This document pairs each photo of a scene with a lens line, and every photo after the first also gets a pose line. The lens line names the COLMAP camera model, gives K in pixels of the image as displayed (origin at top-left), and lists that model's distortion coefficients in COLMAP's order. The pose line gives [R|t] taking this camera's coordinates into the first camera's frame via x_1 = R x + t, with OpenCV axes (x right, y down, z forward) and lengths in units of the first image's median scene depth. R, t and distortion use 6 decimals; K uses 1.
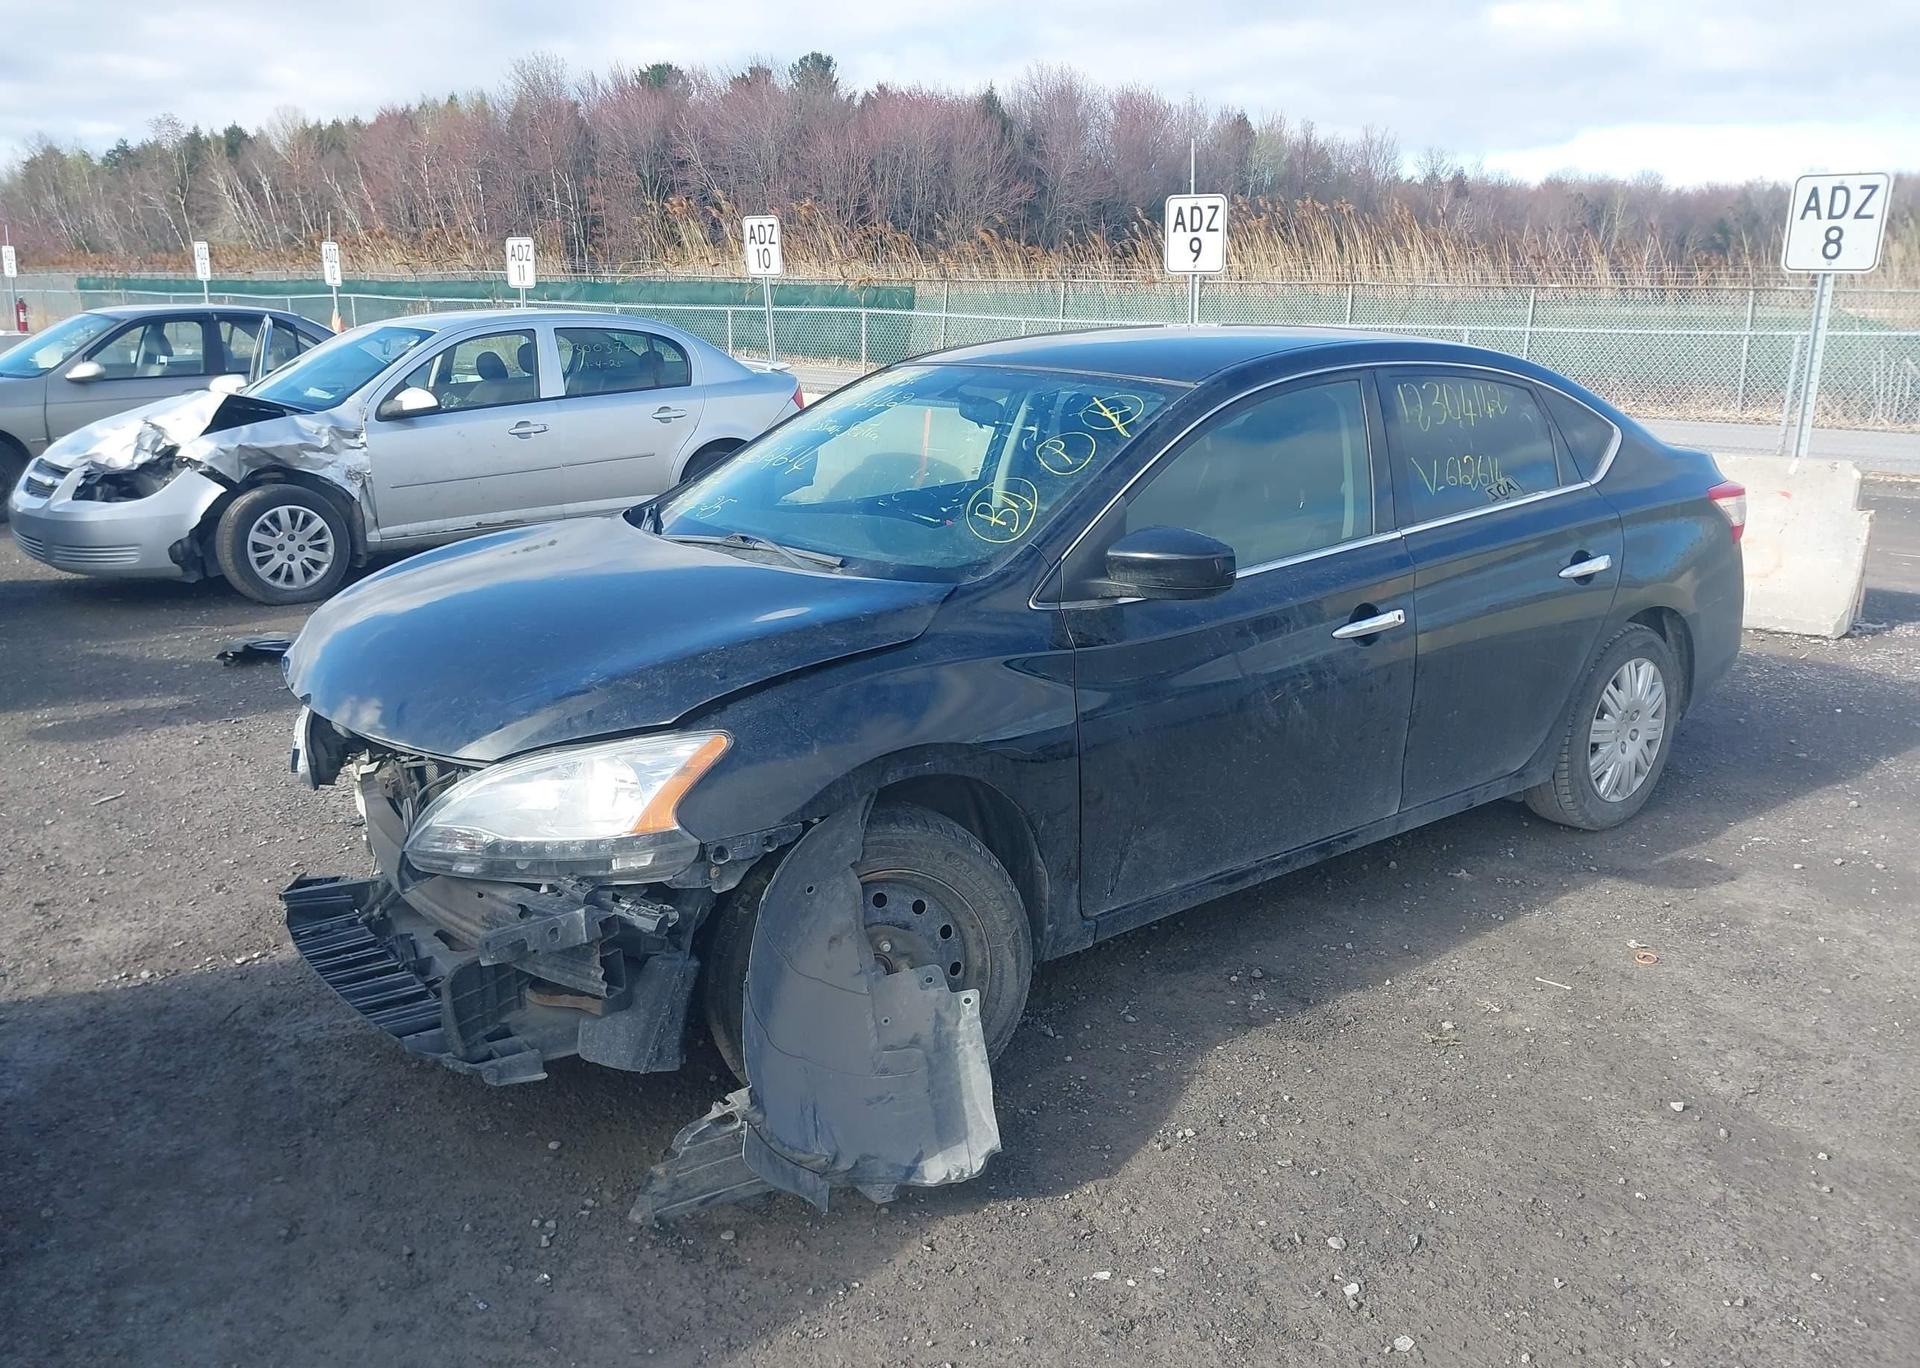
lens RADIAL K [[1515.4, 0, 957.8], [0, 1515.4, 685.4], [0, 0, 1]] dist [0.048318, -0.058990]
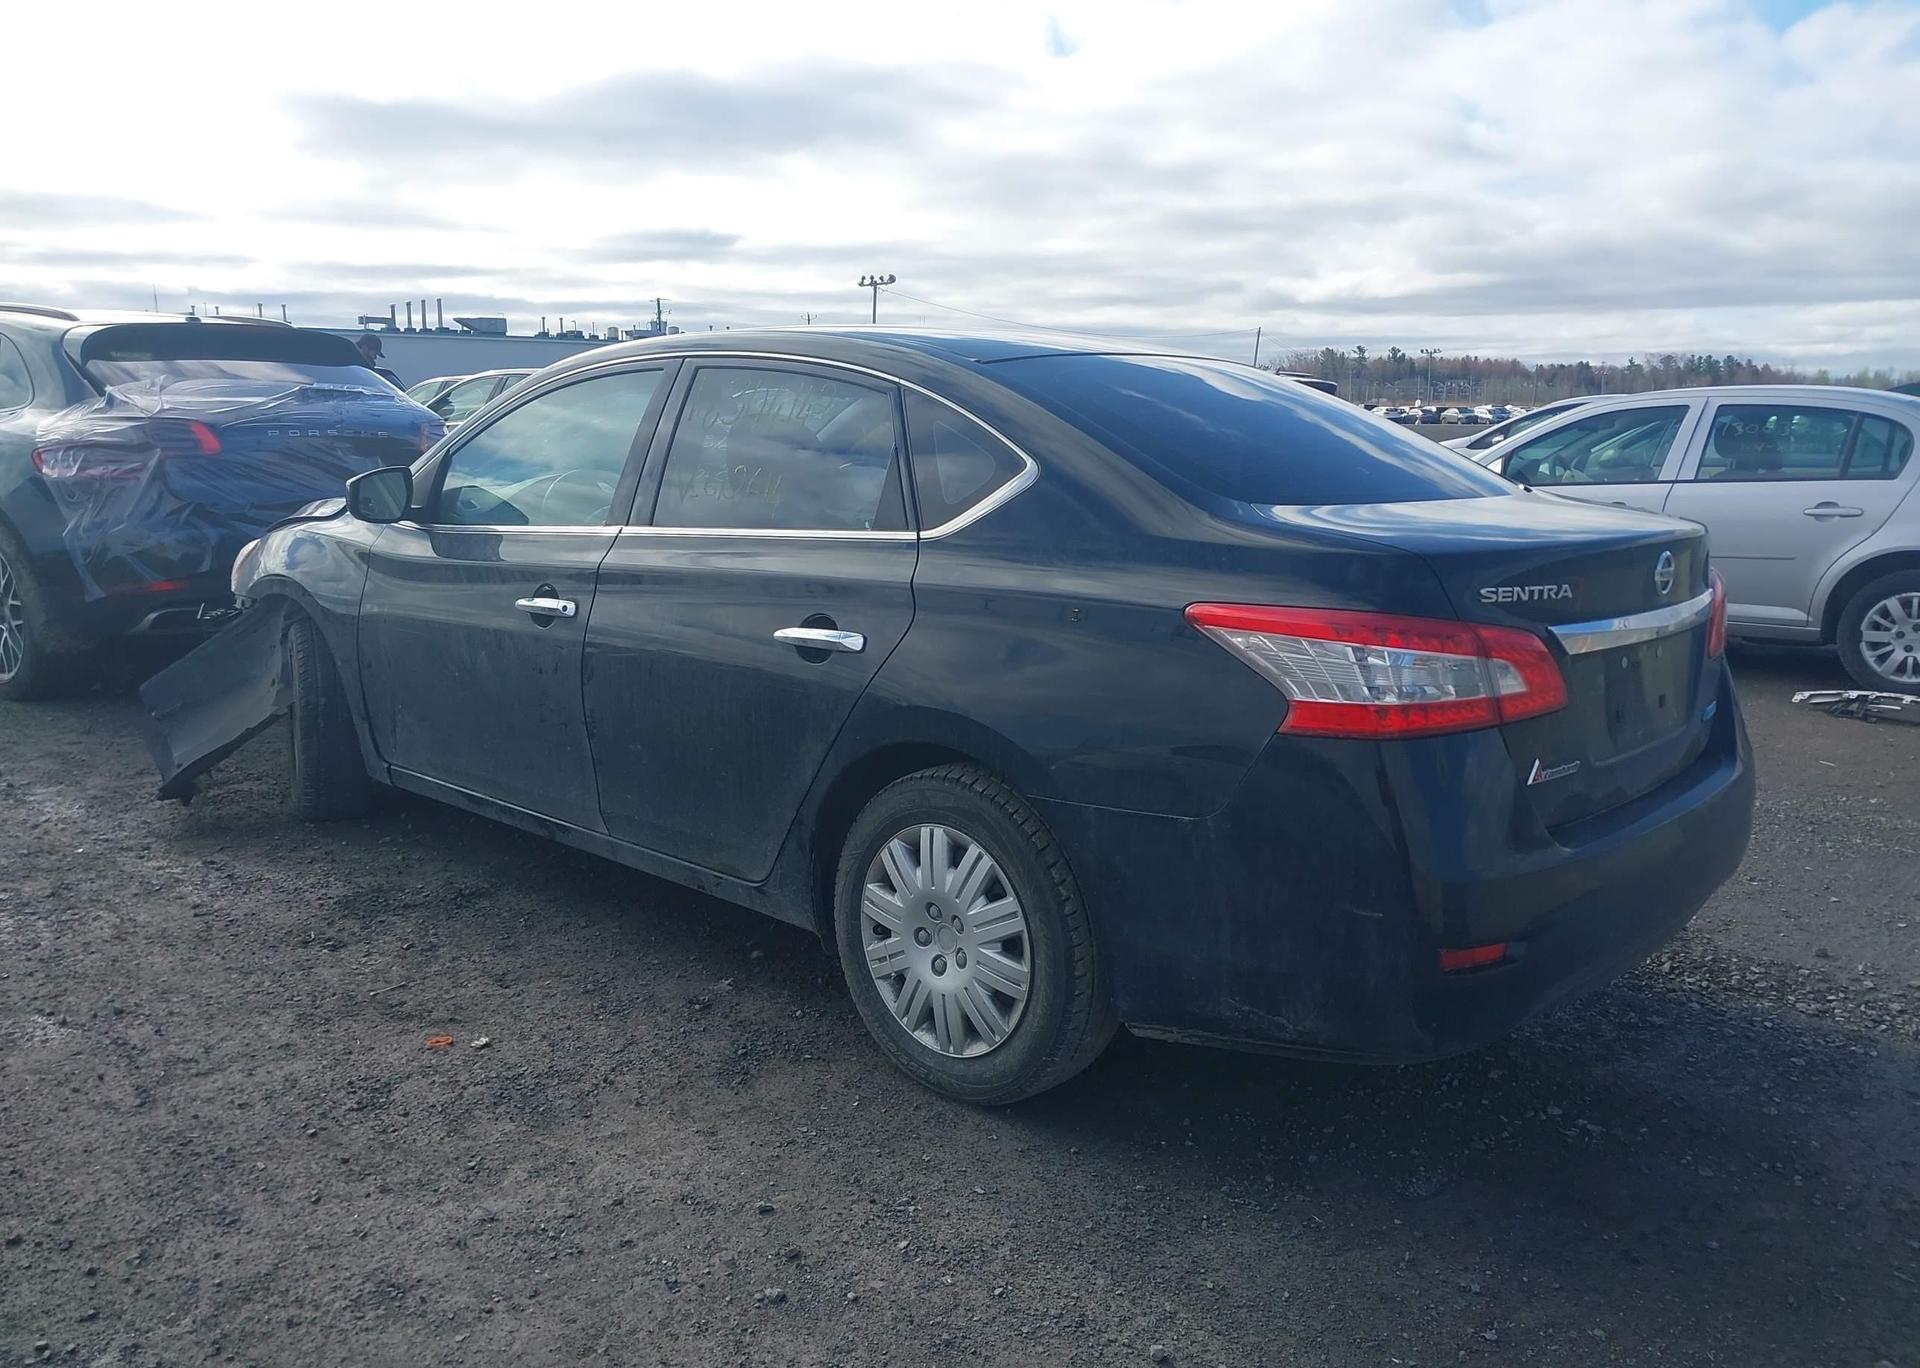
lens RADIAL K [[1515.4, 0, 958.0], [0, 1515.4, 689.4], [0, 0, 1]] dist [0.048318, -0.058990]
pose [[0.135153, 0.175097, -0.975231, 1.276340], [-0.260618, 0.955885, 0.135506, -0.191487], [0.955935, 0.235849, 0.174825, 1.090604]]
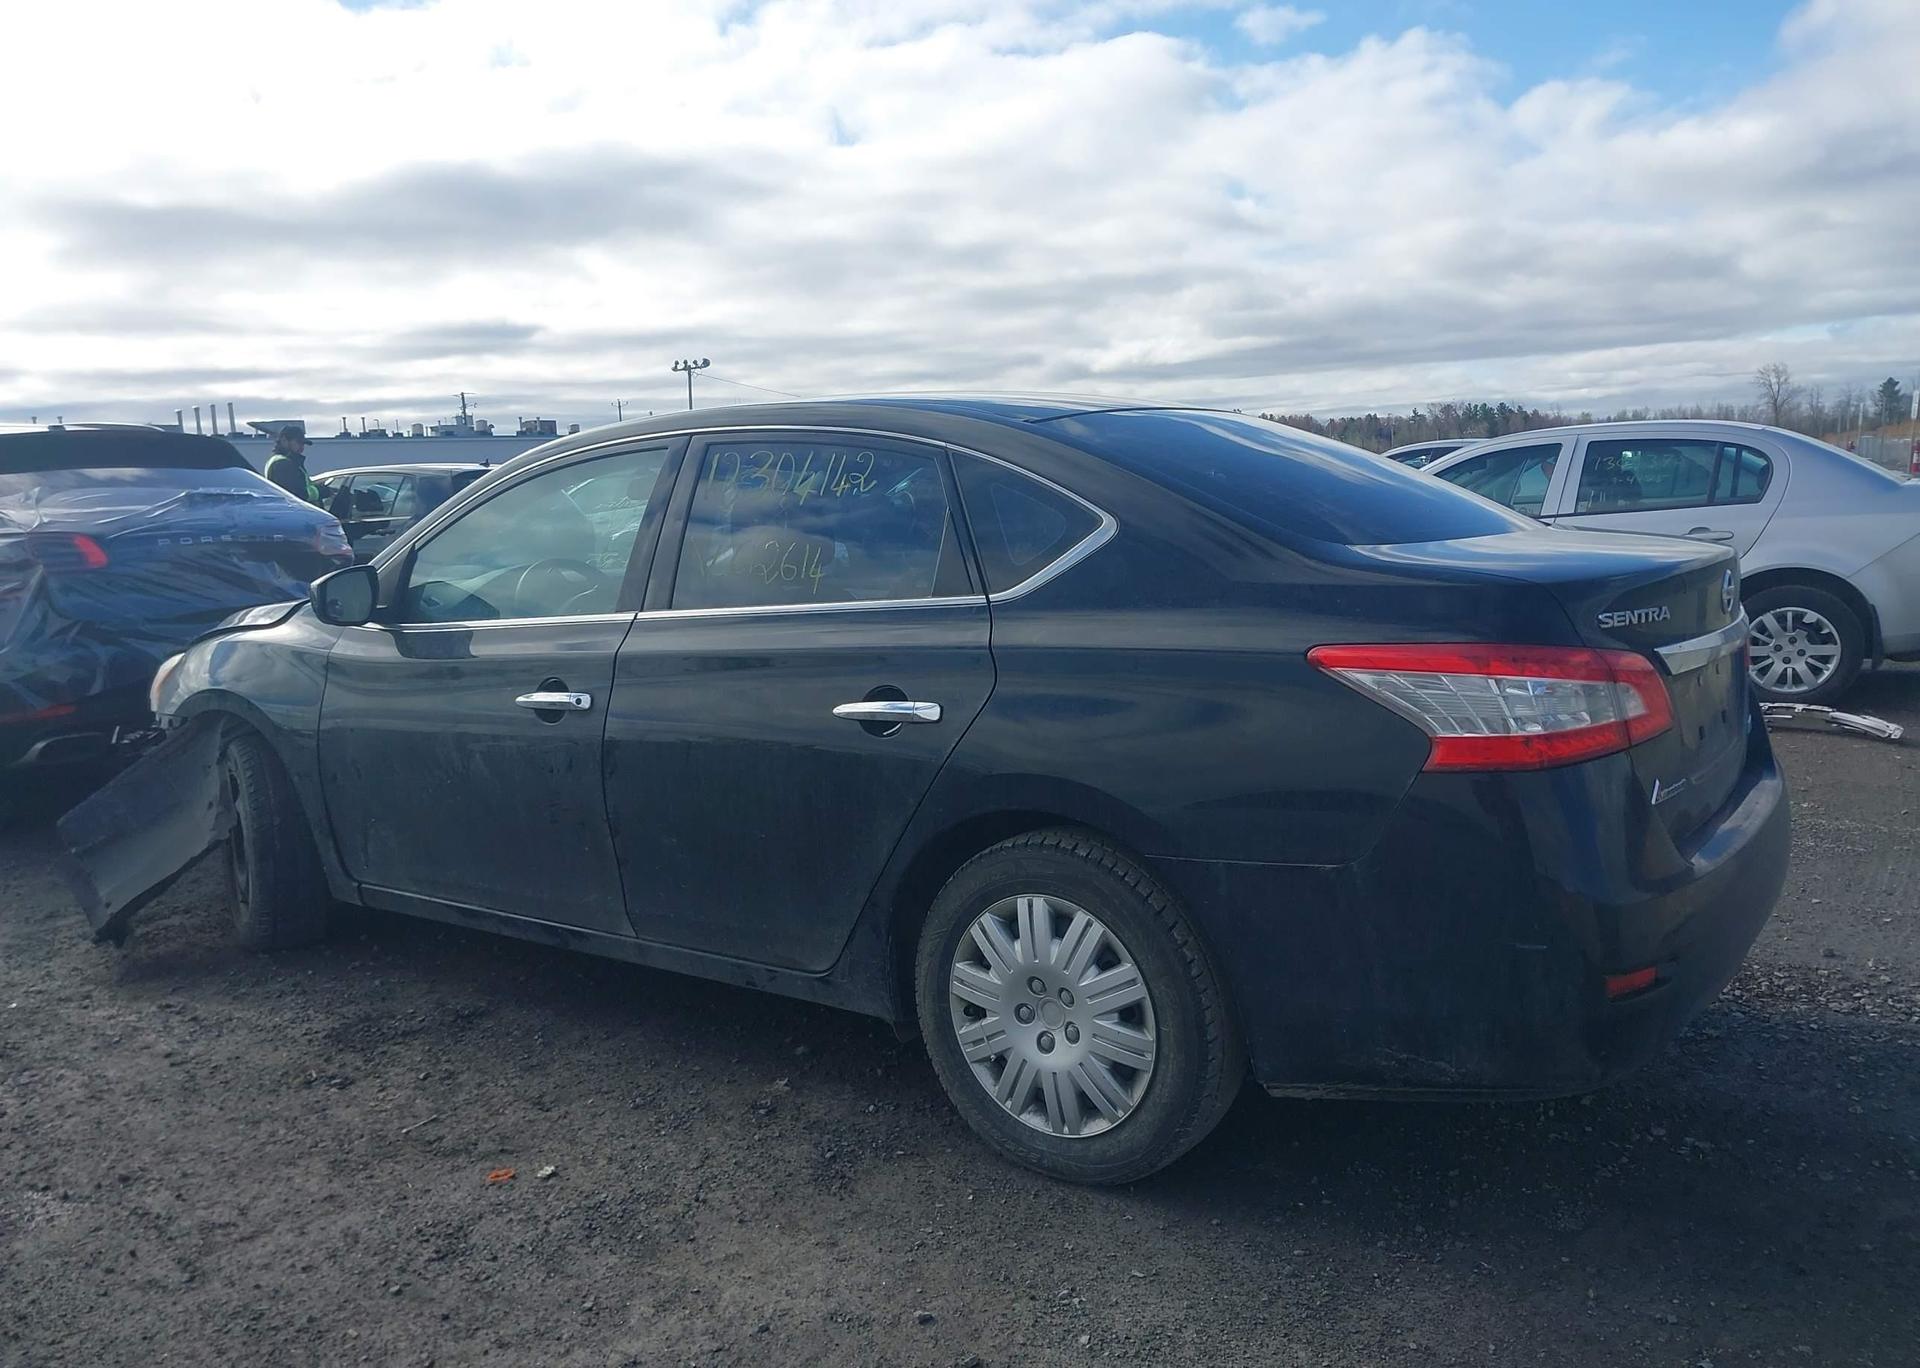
lens RADIAL K [[1515.4, 0, 952.4], [0, 1515.4, 682.8], [0, 0, 1]] dist [0.048318, -0.058990]
pose [[0.253962, 0.110158, -0.960921, 1.230345], [-0.204729, 0.977105, 0.057905, -0.155353], [0.945299, 0.182022, 0.270699, 0.972759]]
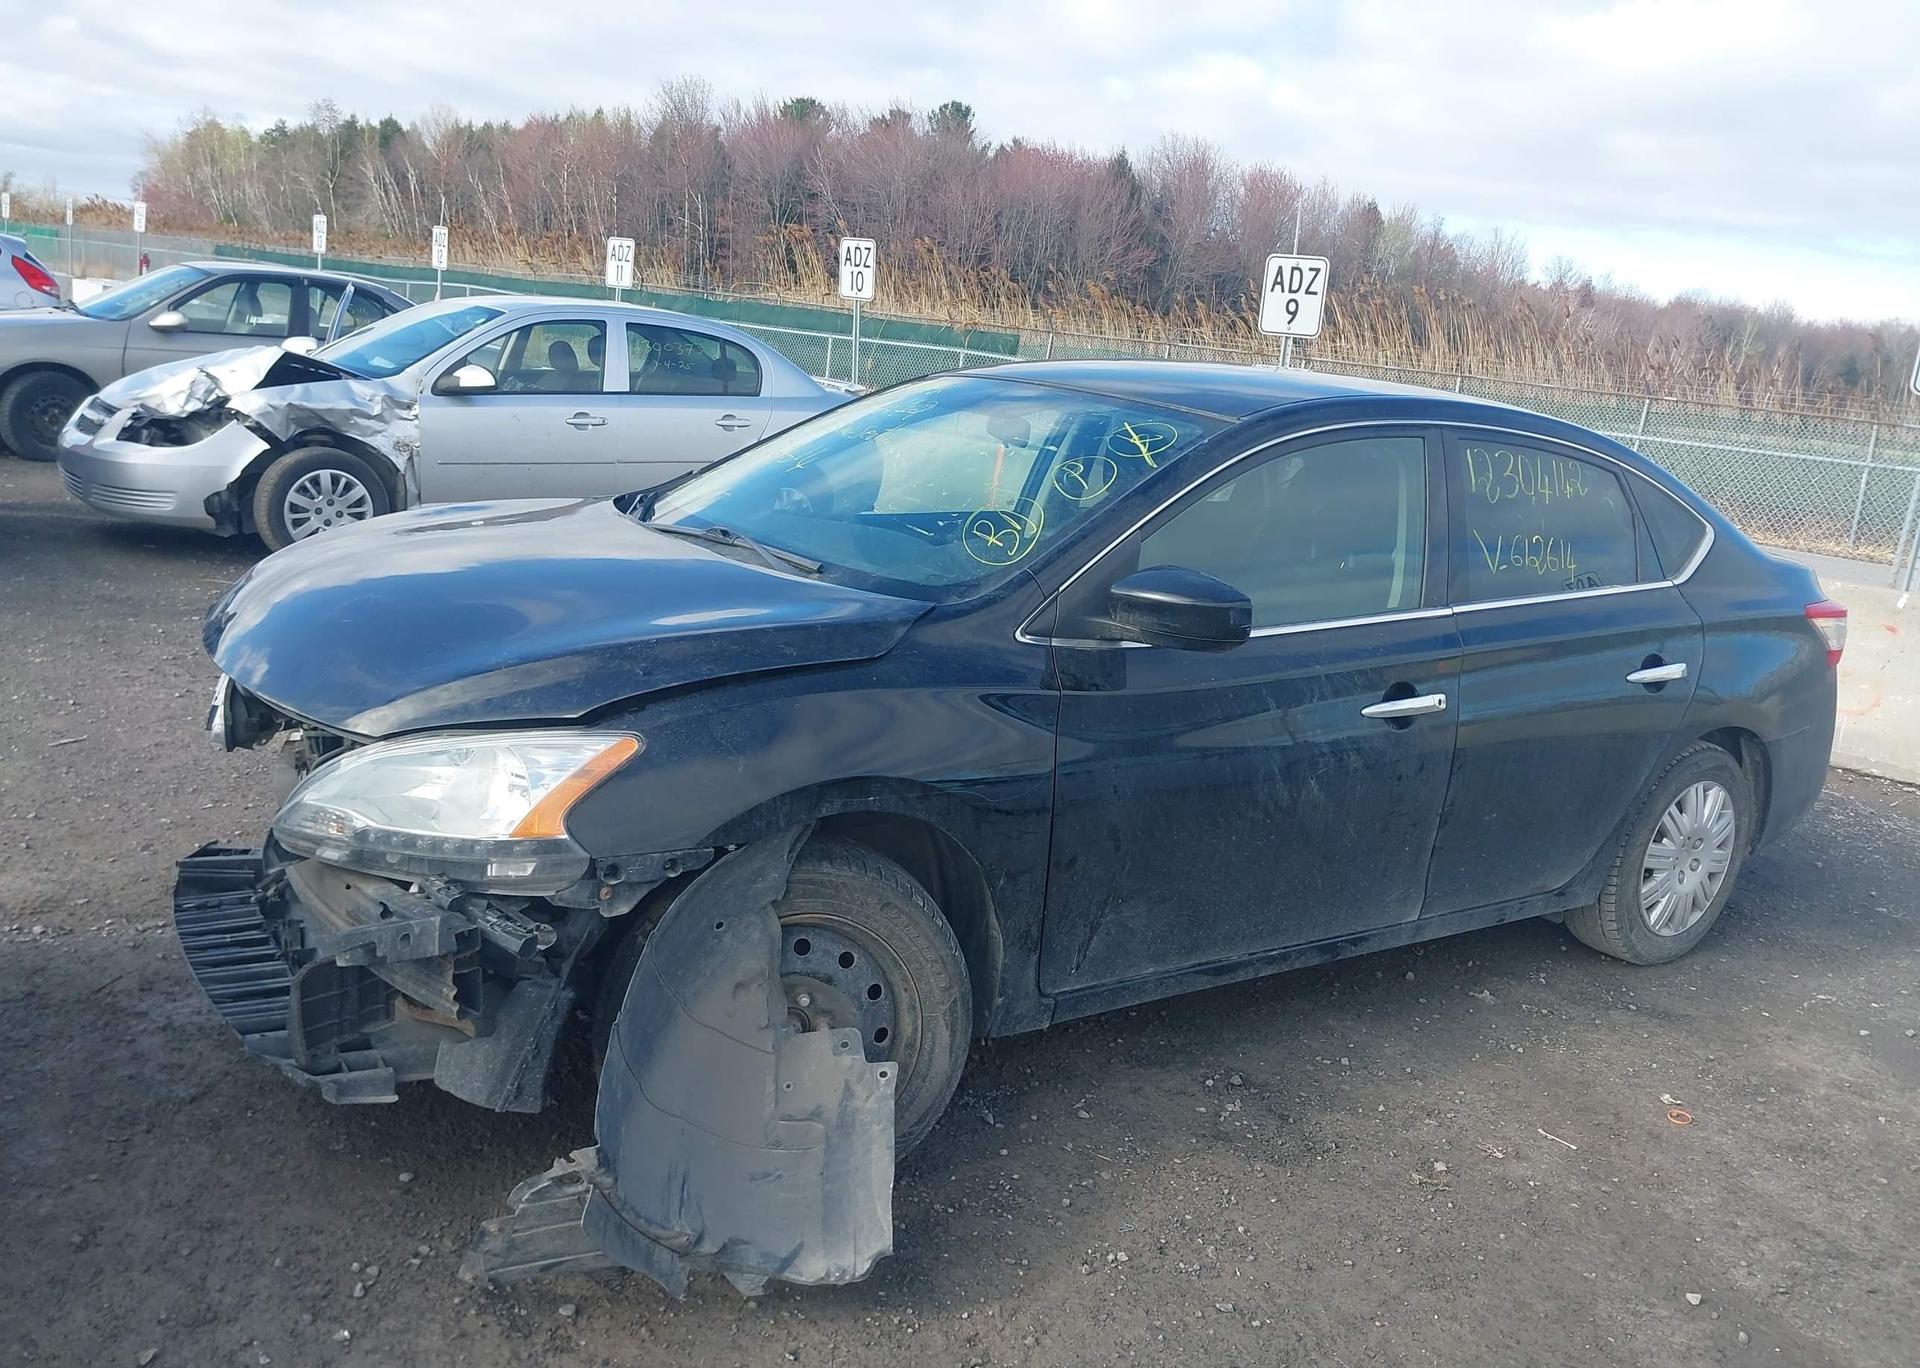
lens RADIAL K [[1515.4, 0, 961.9], [0, 1515.4, 688.7], [0, 0, 1]] dist [0.048318, -0.058990]
pose [[0.992440, 0.113941, -0.045604, 0.050473], [-0.115273, 0.992946, -0.027737, 0.004858], [0.042122, 0.032784, 0.998574, 0.090480]]
